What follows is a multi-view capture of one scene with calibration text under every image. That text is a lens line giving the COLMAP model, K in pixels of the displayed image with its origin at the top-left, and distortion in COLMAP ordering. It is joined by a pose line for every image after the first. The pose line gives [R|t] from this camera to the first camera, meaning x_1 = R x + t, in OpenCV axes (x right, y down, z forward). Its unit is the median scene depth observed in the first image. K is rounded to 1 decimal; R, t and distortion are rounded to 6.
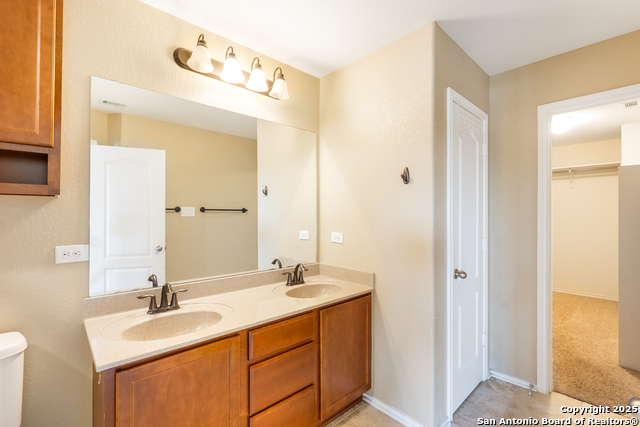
lens RADIAL K [[291.3, 0, 318.7], [0, 291.3, 212.9], [0, 0, 1]] dist [-0.006630, 0.000219]
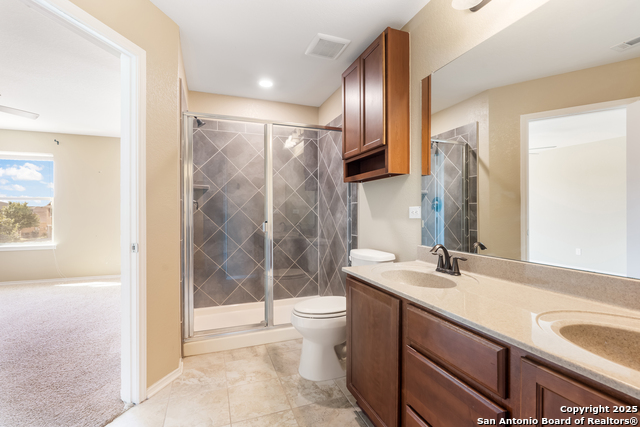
lens RADIAL K [[291.3, 0, 317.4], [0, 291.3, 213.0], [0, 0, 1]] dist [-0.006630, 0.000219]
pose [[-0.369444, 0.031505, -0.928719, 0.700752], [0.019711, 0.999466, 0.026064, 0.094196], [0.929044, -0.008676, -0.369867, 1.079493]]
